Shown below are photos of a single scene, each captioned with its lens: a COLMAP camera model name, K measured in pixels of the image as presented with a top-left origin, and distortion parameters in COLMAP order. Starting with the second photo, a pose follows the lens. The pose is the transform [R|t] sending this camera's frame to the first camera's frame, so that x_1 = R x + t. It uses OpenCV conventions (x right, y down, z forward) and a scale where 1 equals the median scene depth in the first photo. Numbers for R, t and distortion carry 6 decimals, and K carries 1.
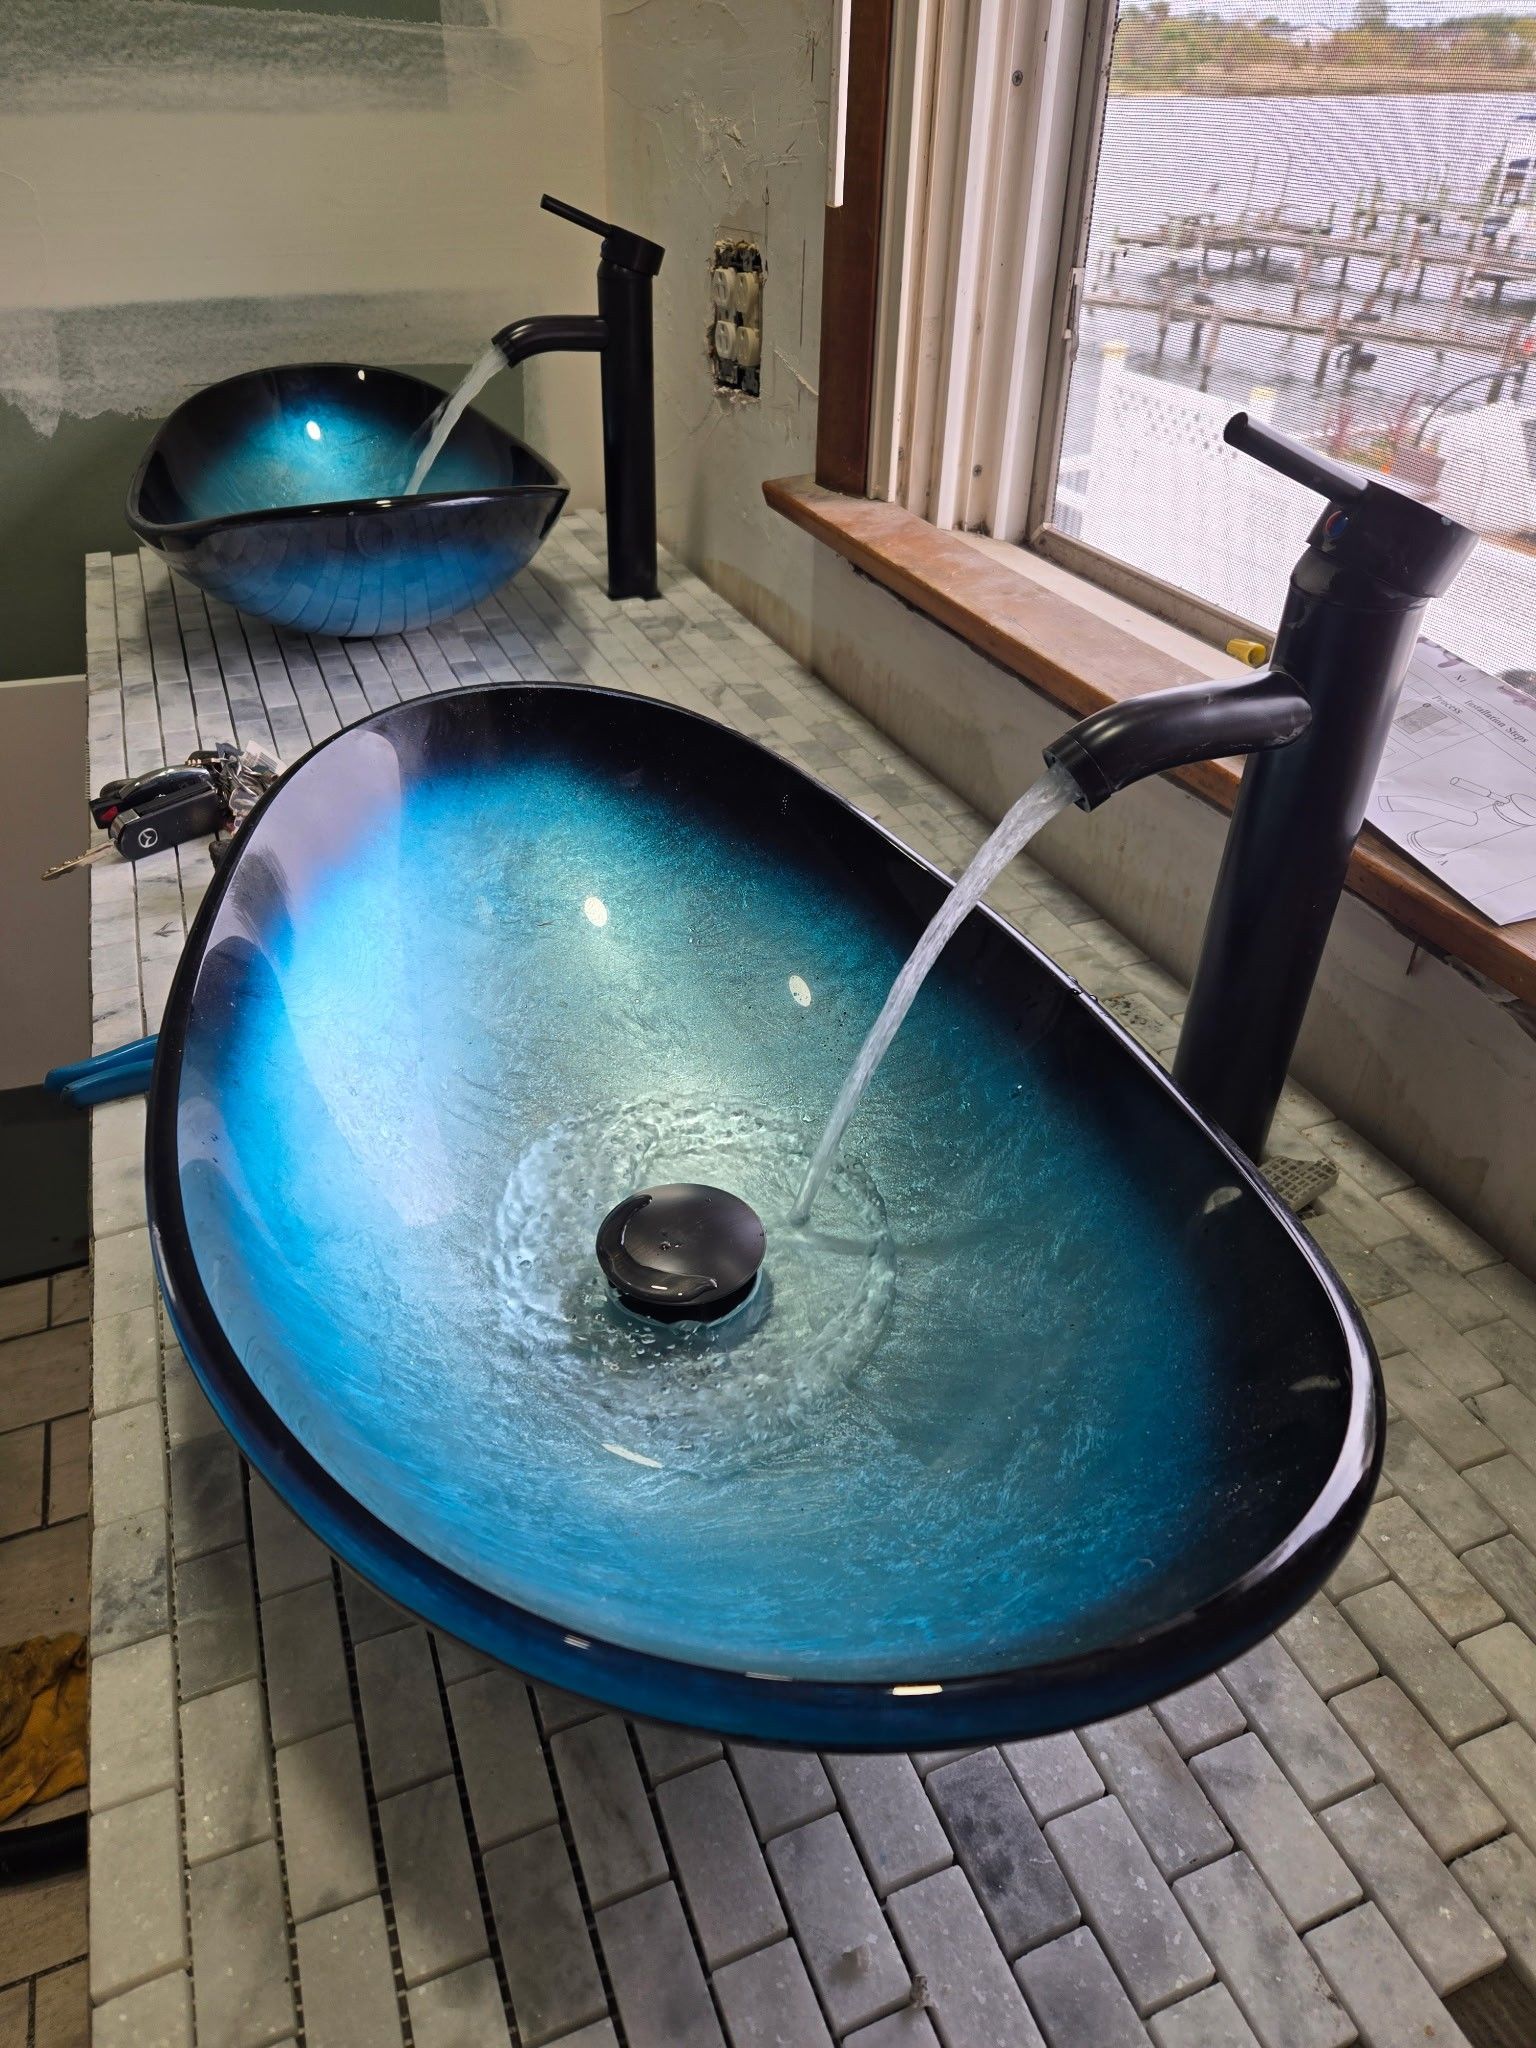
lens RADIAL K [[1369.0, 0, 767.3], [0, 1369.0, 1016.9], [0, 0, 1]] dist [0.079588, -0.068429]
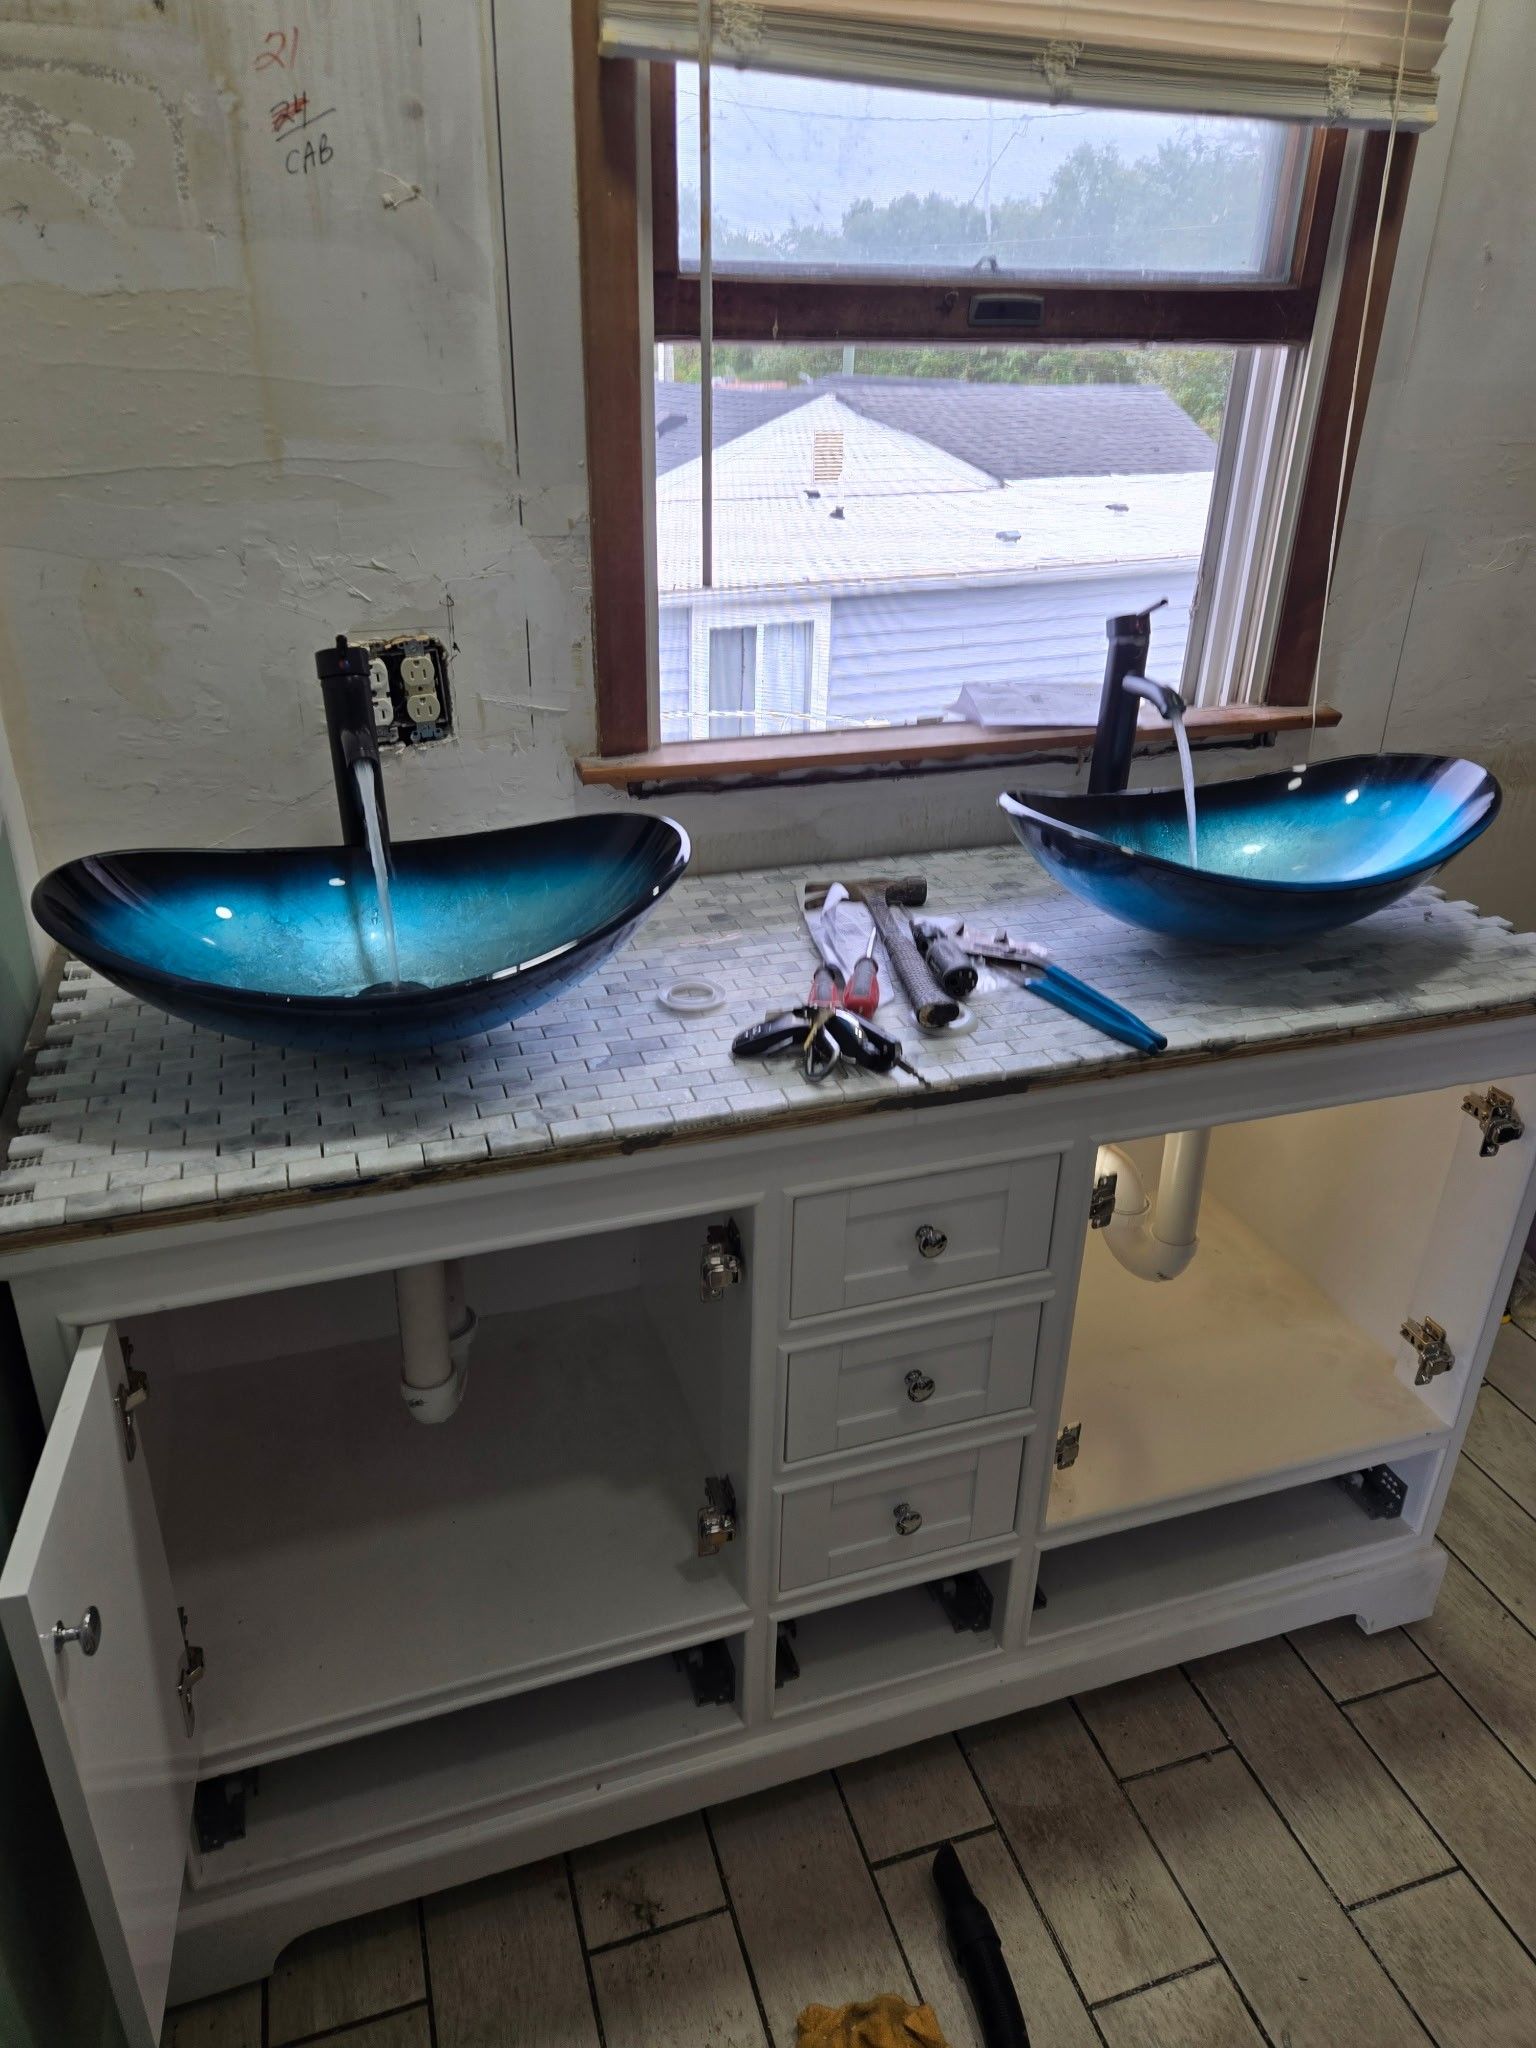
lens RADIAL K [[1369.0, 0, 767.3], [0, 1369.0, 1016.9], [0, 0, 1]] dist [0.079588, -0.068429]
pose [[0.070693, -0.446399, 0.892037, -1.364368], [0.558480, 0.758685, 0.335407, -0.560078], [-0.826500, 0.474474, 0.302938, 0.526139]]
